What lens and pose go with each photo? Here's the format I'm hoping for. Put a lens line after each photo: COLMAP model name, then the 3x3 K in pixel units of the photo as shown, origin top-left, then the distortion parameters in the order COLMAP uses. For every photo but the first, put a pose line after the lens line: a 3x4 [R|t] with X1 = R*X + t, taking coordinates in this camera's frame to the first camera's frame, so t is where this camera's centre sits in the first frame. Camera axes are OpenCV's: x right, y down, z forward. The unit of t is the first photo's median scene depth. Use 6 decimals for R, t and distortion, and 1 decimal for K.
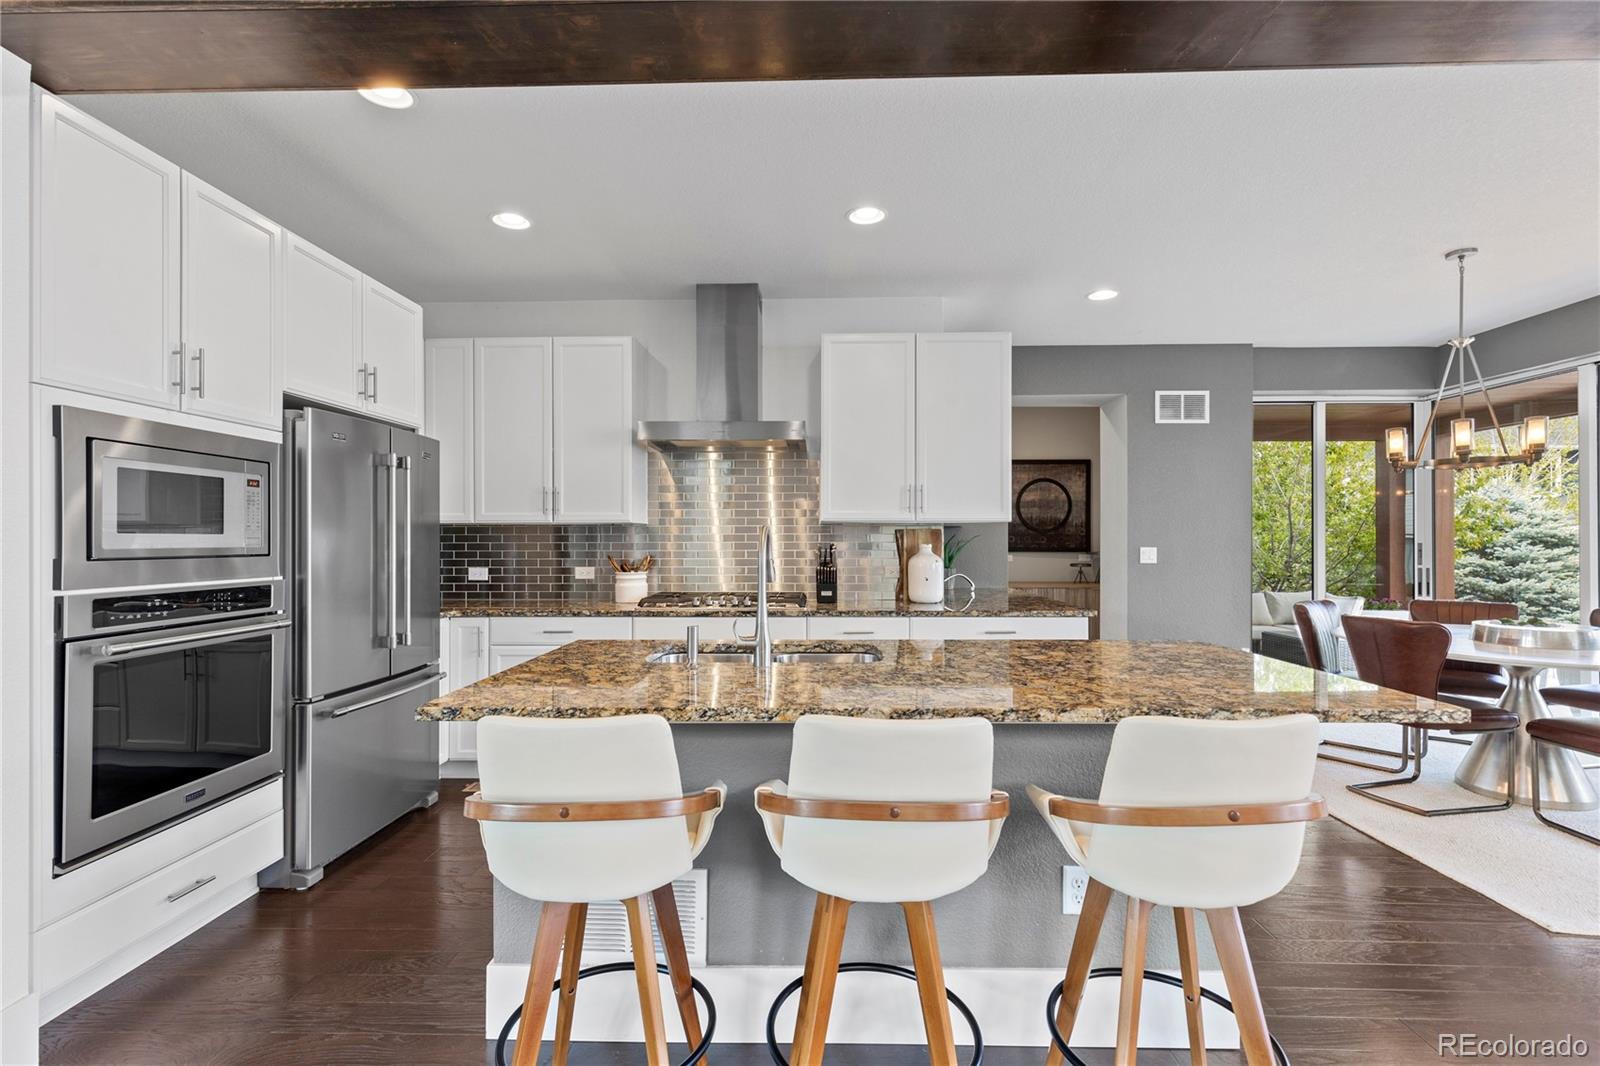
lens RADIAL K [[725.0, 0, 799.5], [0, 725.0, 530.5], [0, 0, 1]] dist [0.005548, -0.000482]
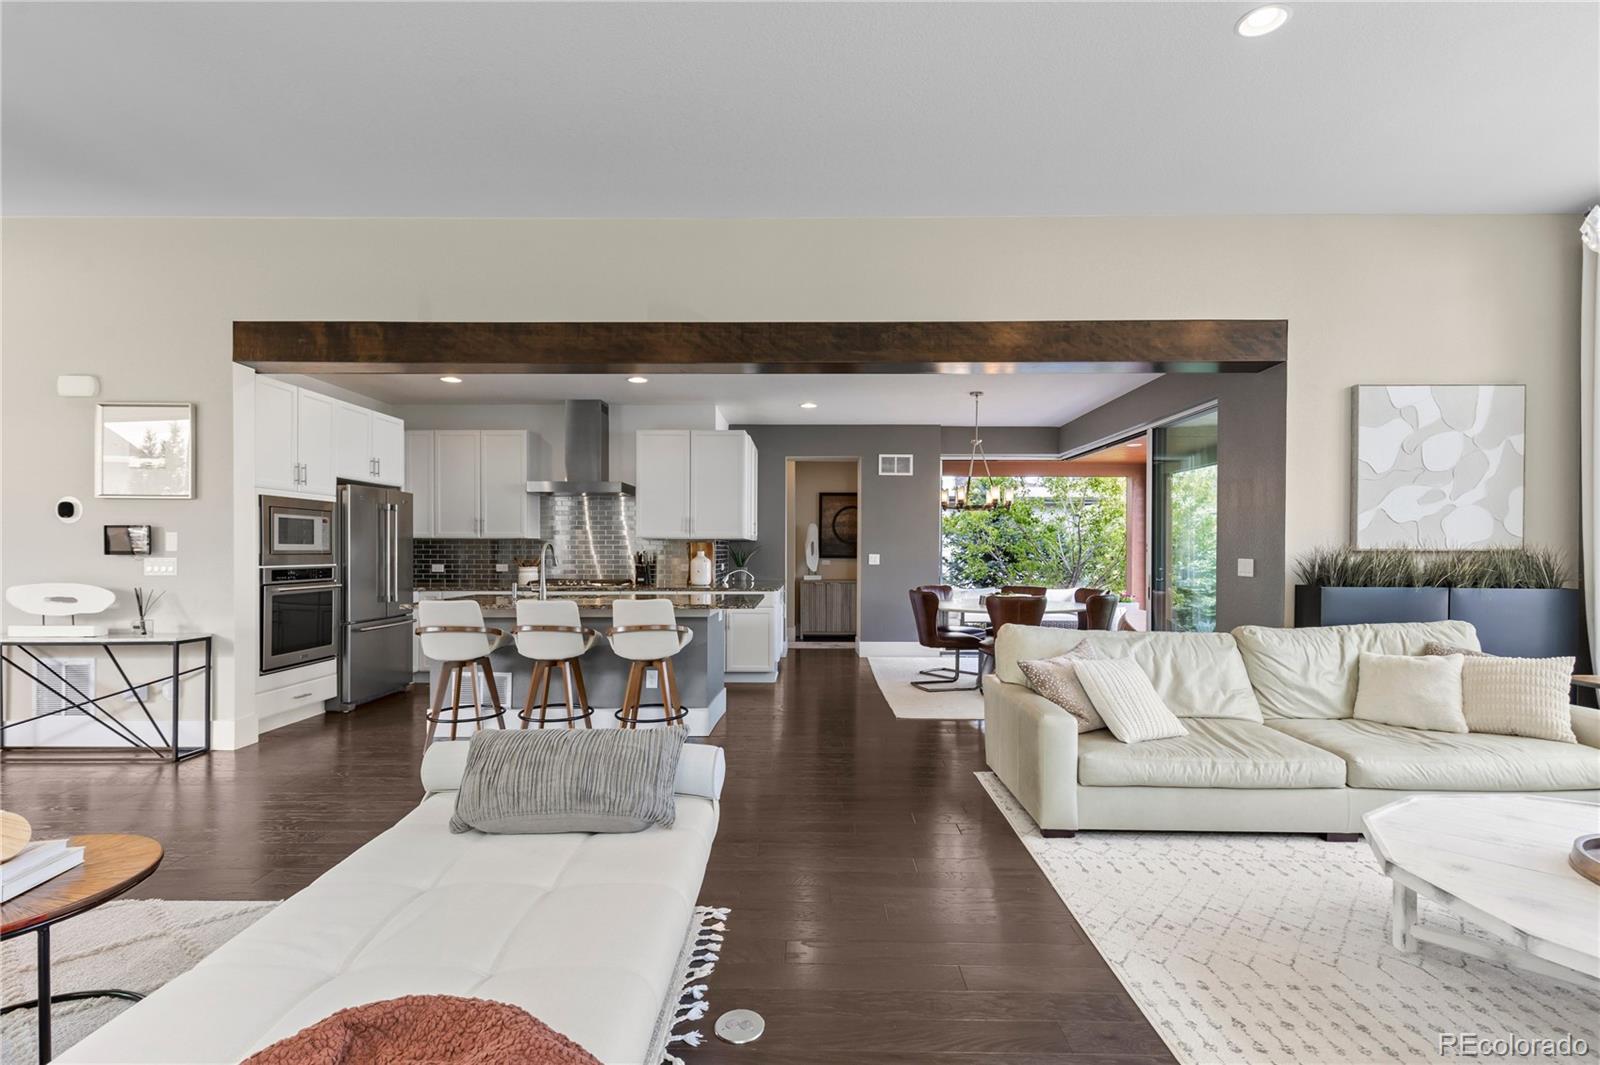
lens RADIAL K [[725.0, 0, 803.3], [0, 725.0, 545.6], [0, 0, 1]] dist [0.005548, -0.000482]
pose [[0.999776, 0.004057, 0.020771, 0.520801], [-0.004201, 0.999967, 0.006913, -0.009833], [-0.020742, -0.006999, 0.999760, -0.984290]]
